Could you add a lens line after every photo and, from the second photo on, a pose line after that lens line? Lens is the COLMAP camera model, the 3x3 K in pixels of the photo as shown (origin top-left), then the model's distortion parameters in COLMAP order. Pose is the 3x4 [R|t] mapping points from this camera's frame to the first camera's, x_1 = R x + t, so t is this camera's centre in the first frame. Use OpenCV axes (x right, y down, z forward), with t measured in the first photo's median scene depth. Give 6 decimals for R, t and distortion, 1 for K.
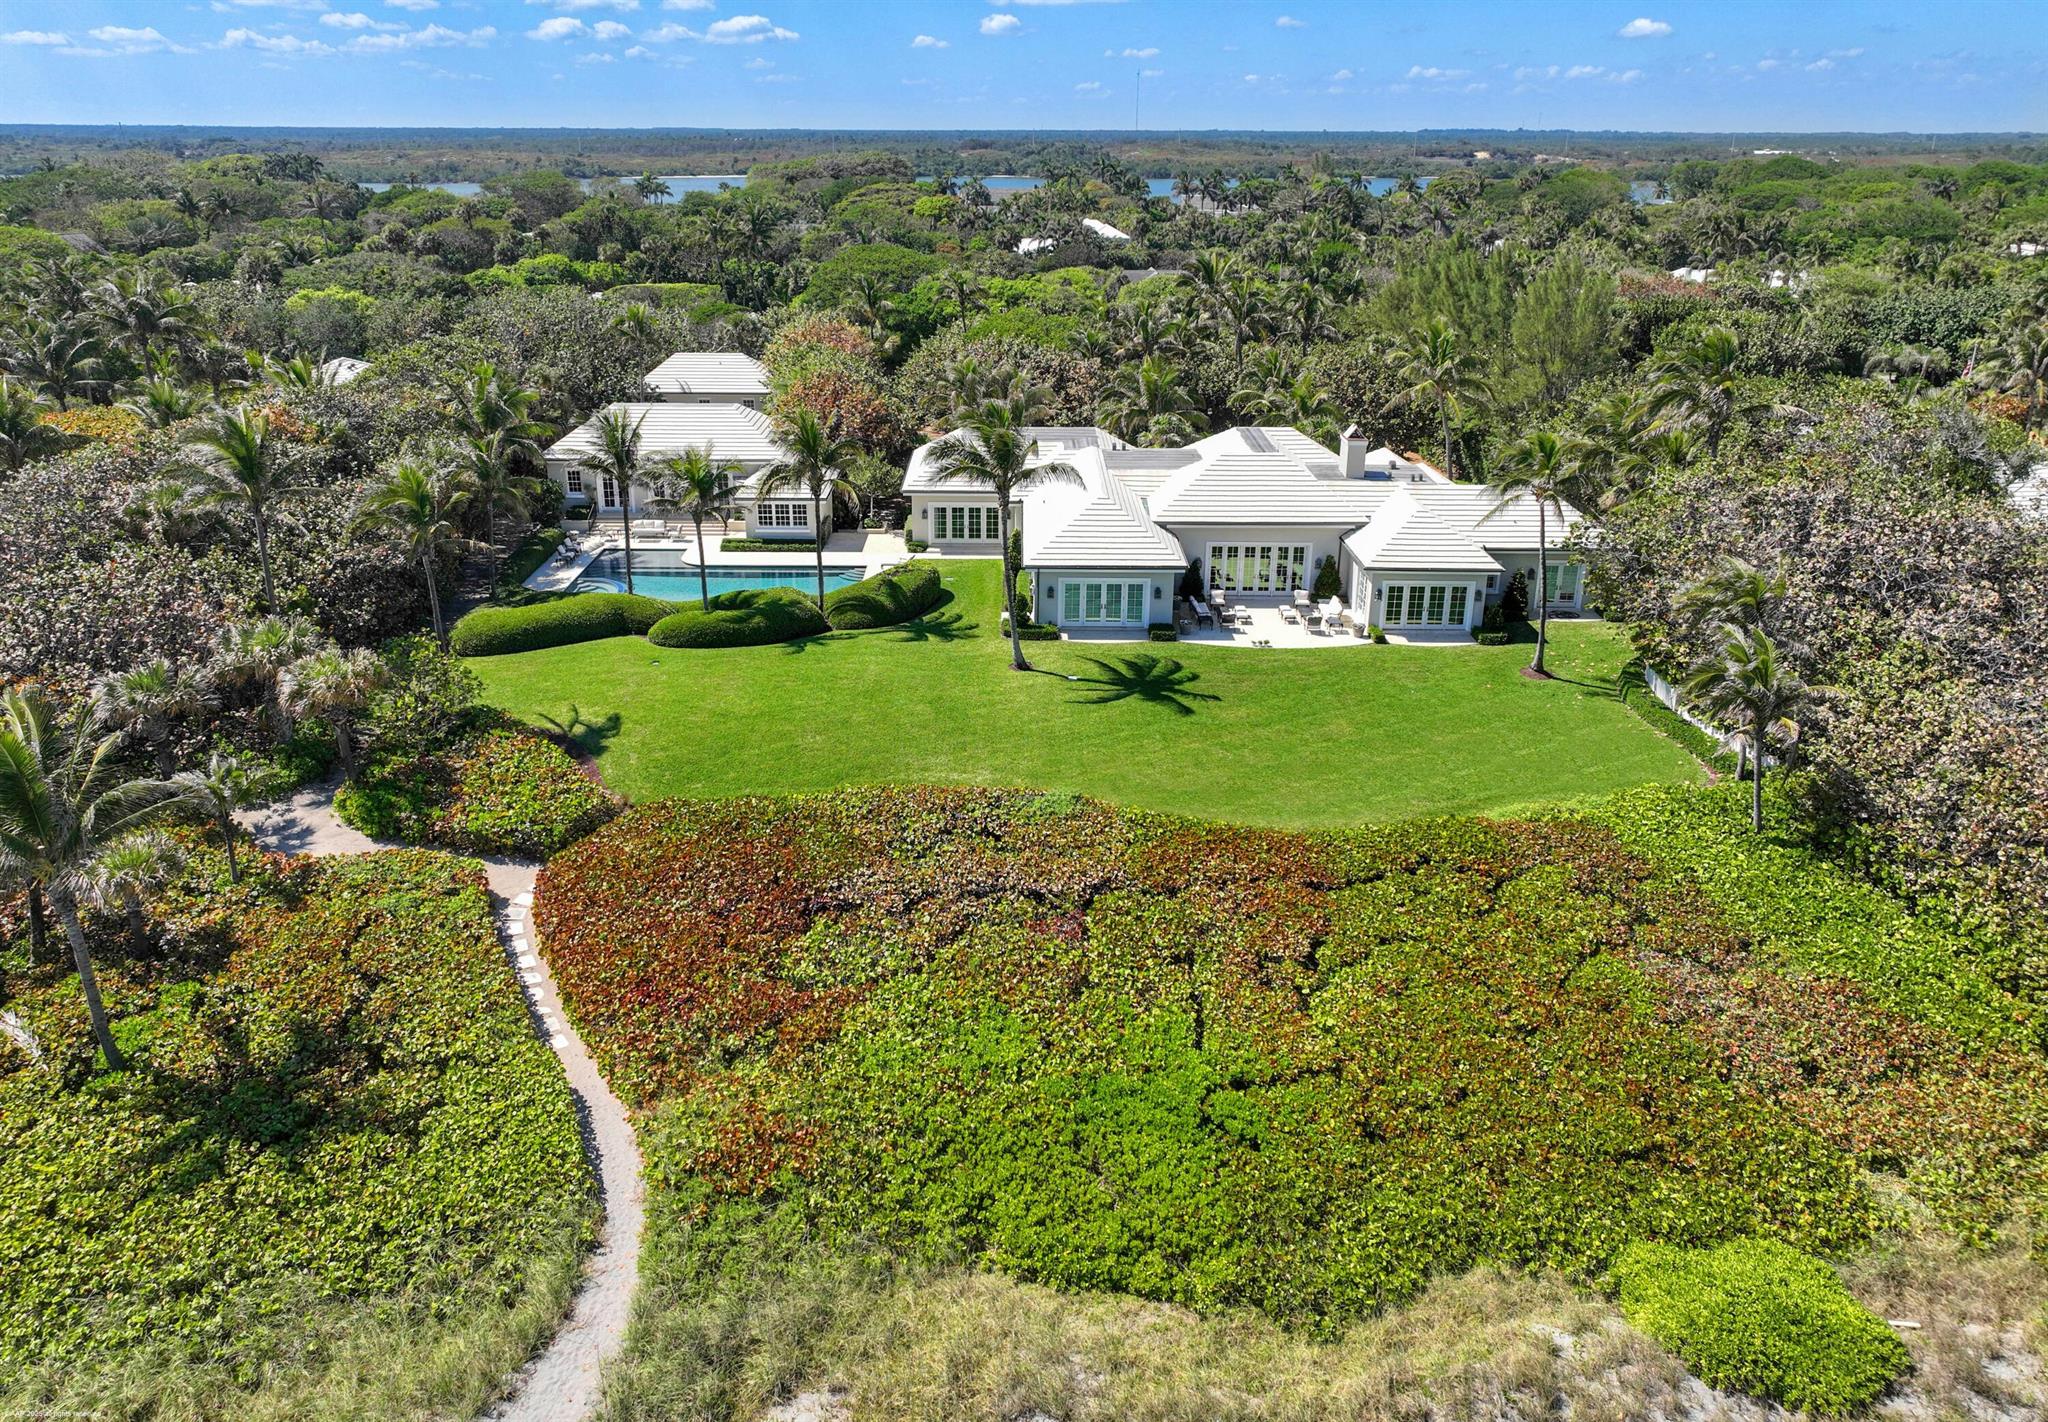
lens RADIAL K [[1492.8, 0, 1020.6], [0, 1492.8, 677.3], [0, 0, 1]] dist [0.008231, 0.001480]
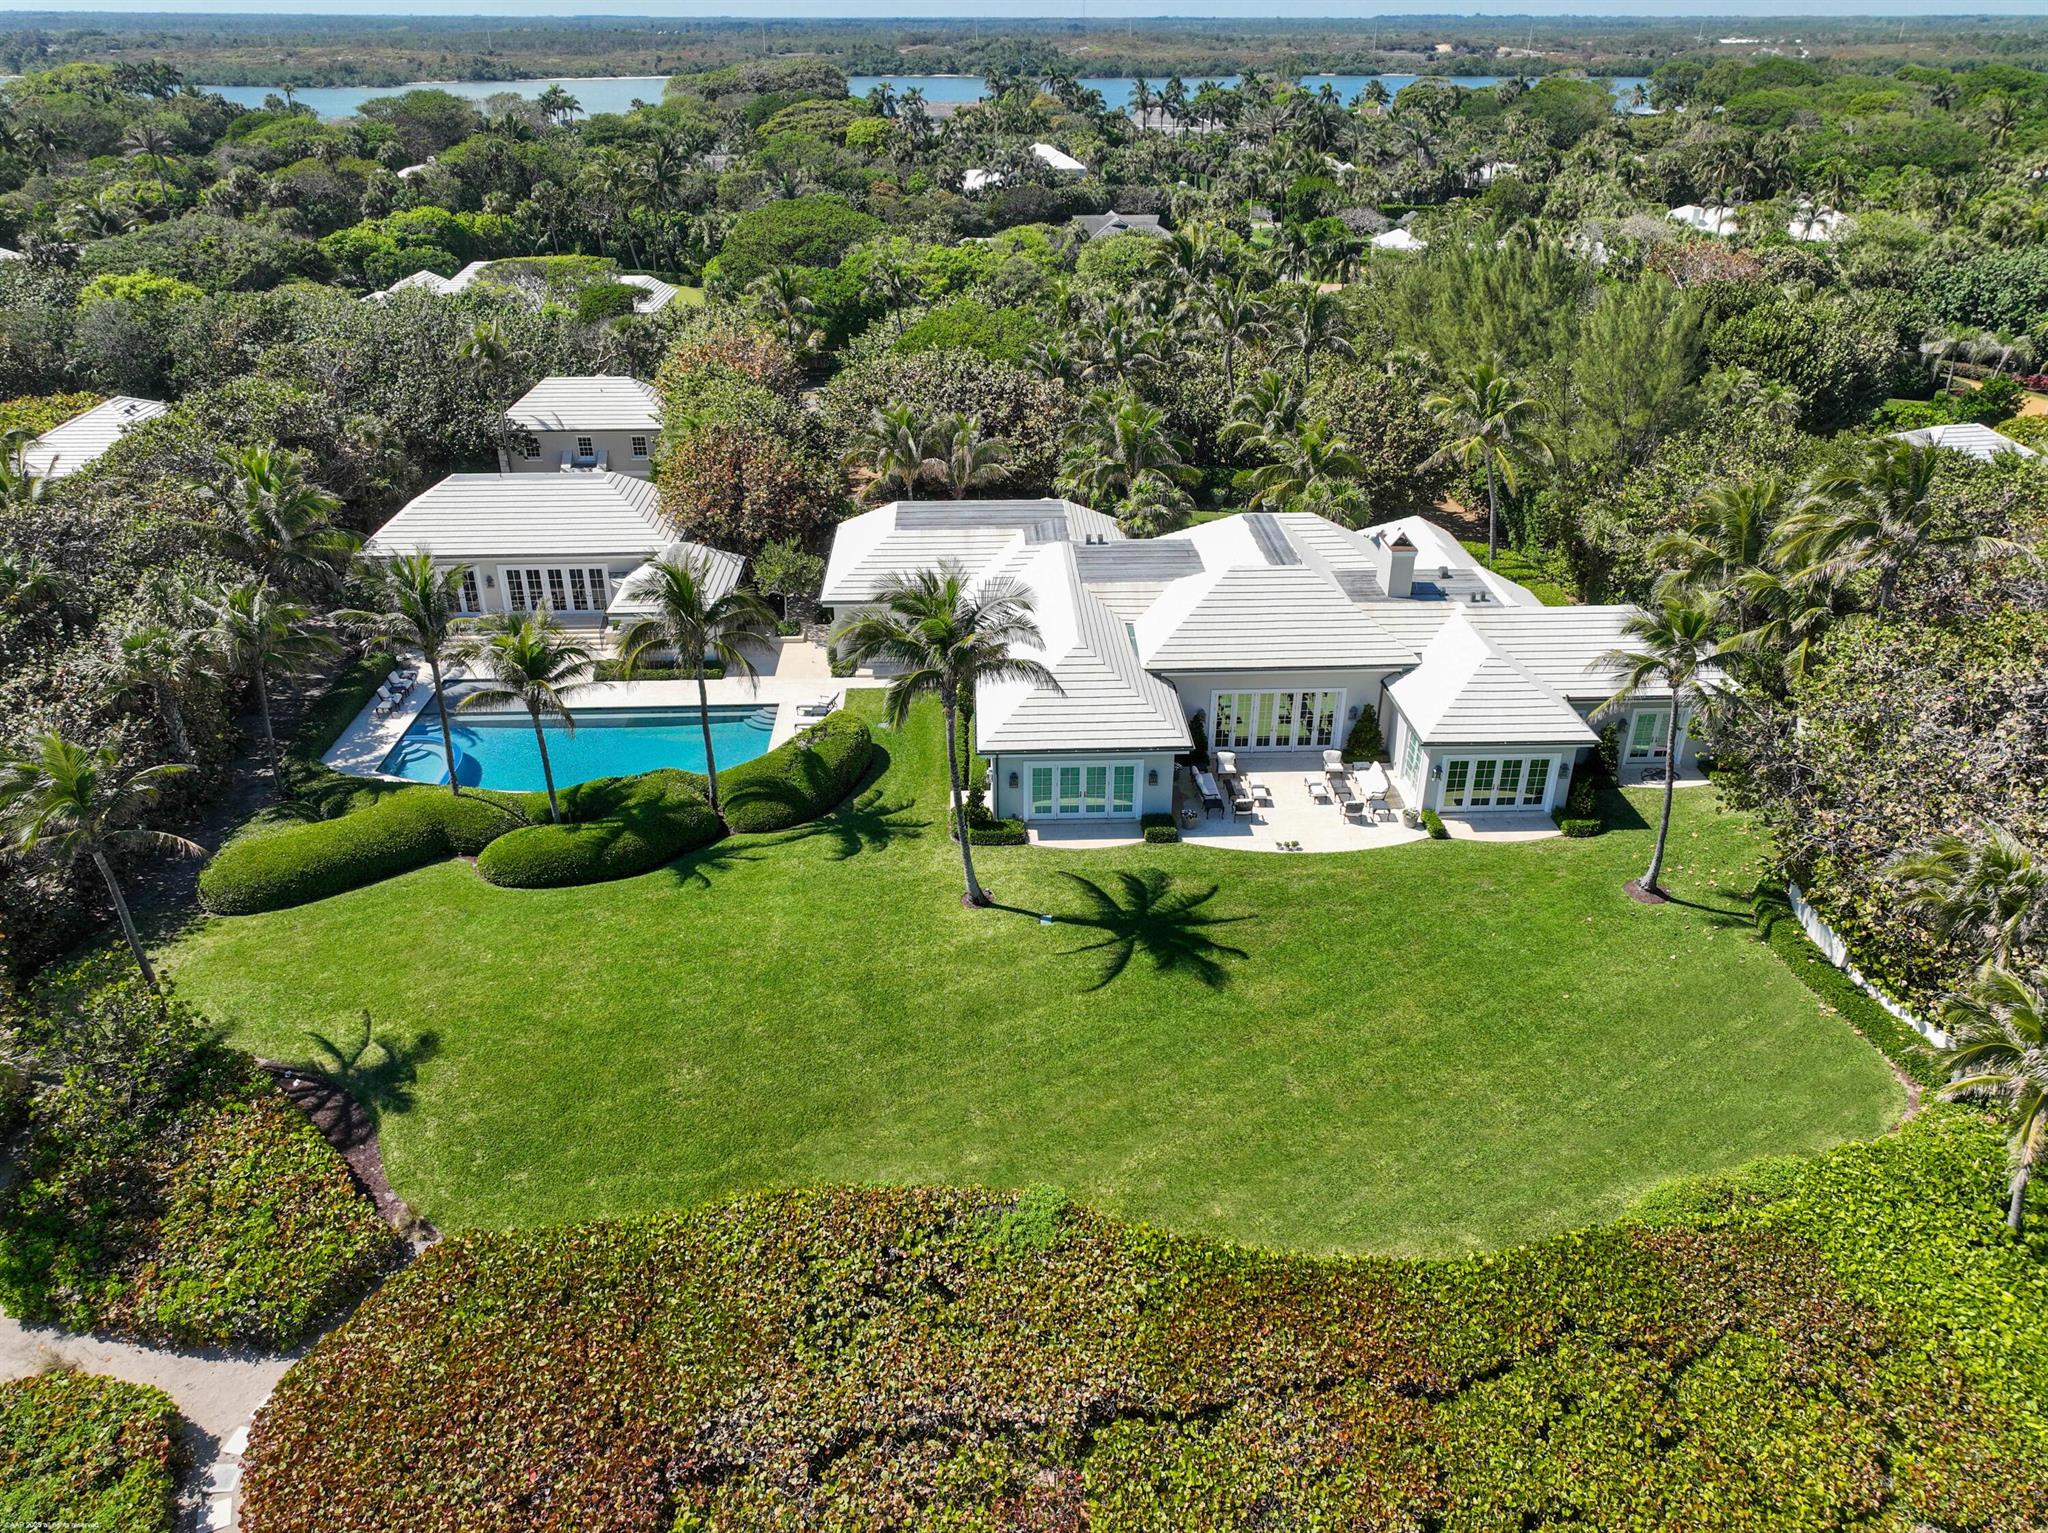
lens RADIAL K [[1405.8, 0, 1036.6], [0, 1405.8, 765.6], [0, 0, 1]] dist [-0.001904, 0.017772]
pose [[0.998956, -0.023476, 0.039185, 0.003477], [0.017553, 0.989251, 0.145167, -0.153700], [-0.042172, -0.144328, 0.988631, 0.263757]]
